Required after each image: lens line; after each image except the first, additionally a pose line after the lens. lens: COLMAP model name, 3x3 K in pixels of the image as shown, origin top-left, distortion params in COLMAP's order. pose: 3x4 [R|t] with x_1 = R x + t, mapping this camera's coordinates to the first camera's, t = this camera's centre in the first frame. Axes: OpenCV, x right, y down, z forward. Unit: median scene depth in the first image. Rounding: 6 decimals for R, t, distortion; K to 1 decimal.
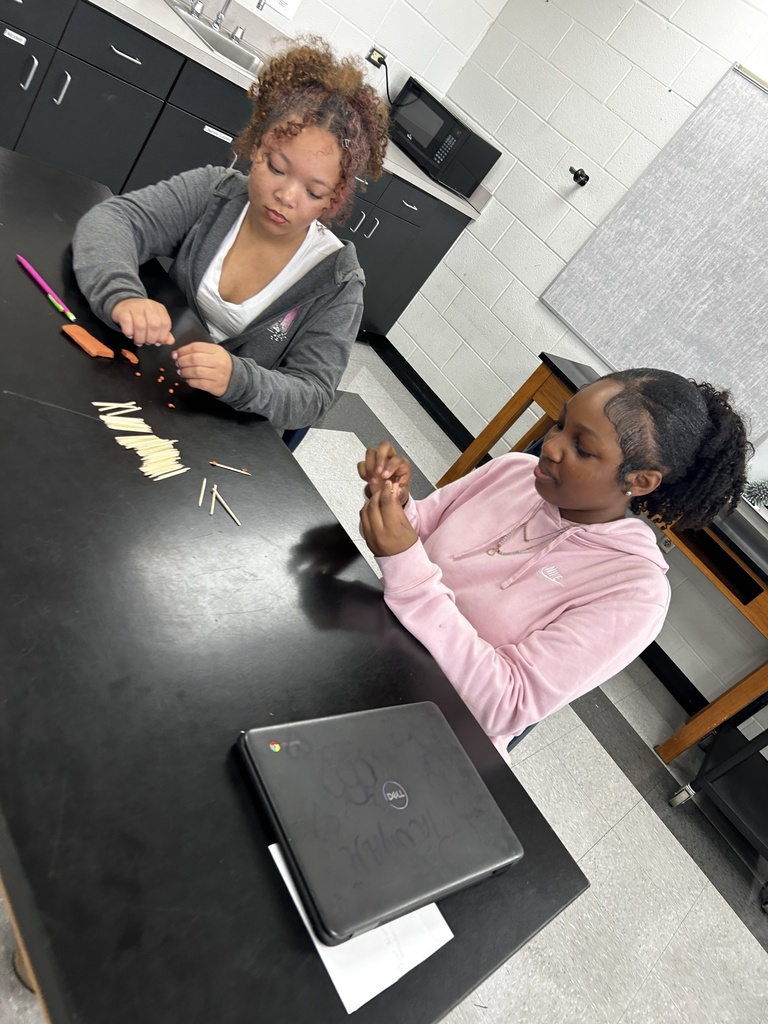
lens RADIAL K [[782.5, 0, 378.6], [0, 782.5, 485.1], [0, 0, 1]] dist [0.015202, -0.023871]
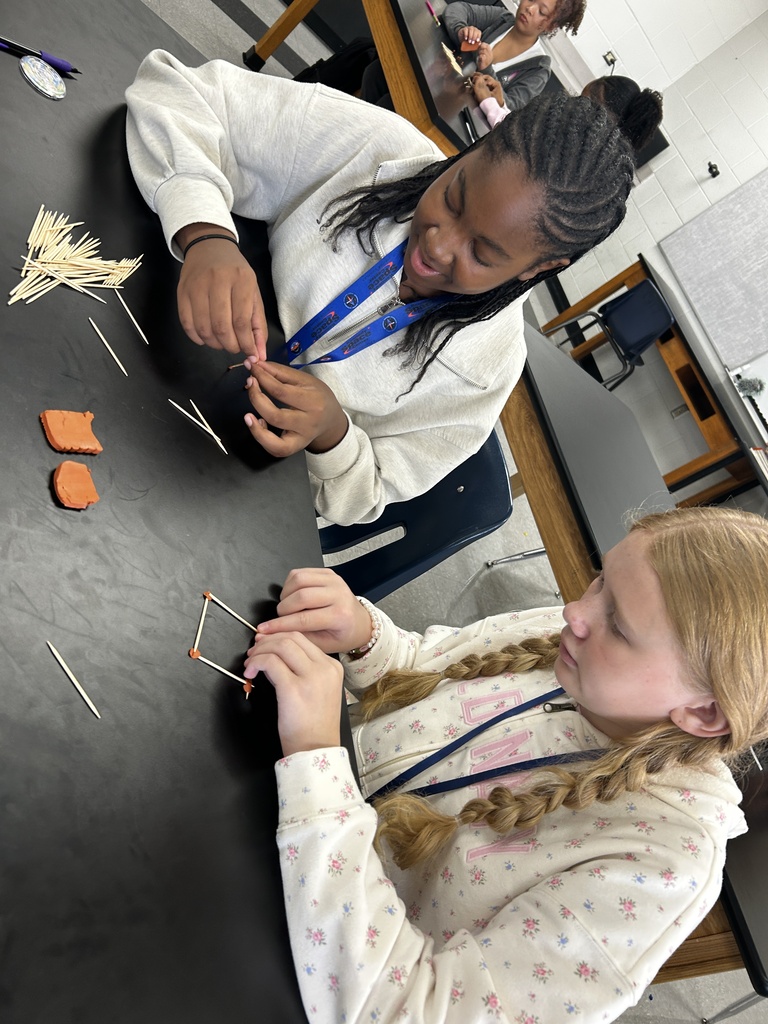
lens RADIAL K [[782.5, 0, 376.5], [0, 782.5, 518.6], [0, 0, 1]] dist [0.015202, -0.023871]
pose [[0.919948, 0.362247, -0.149911, 0.136752], [-0.367249, 0.930102, -0.006157, 0.468281], [0.137202, 0.060719, 0.988680, -0.514308]]
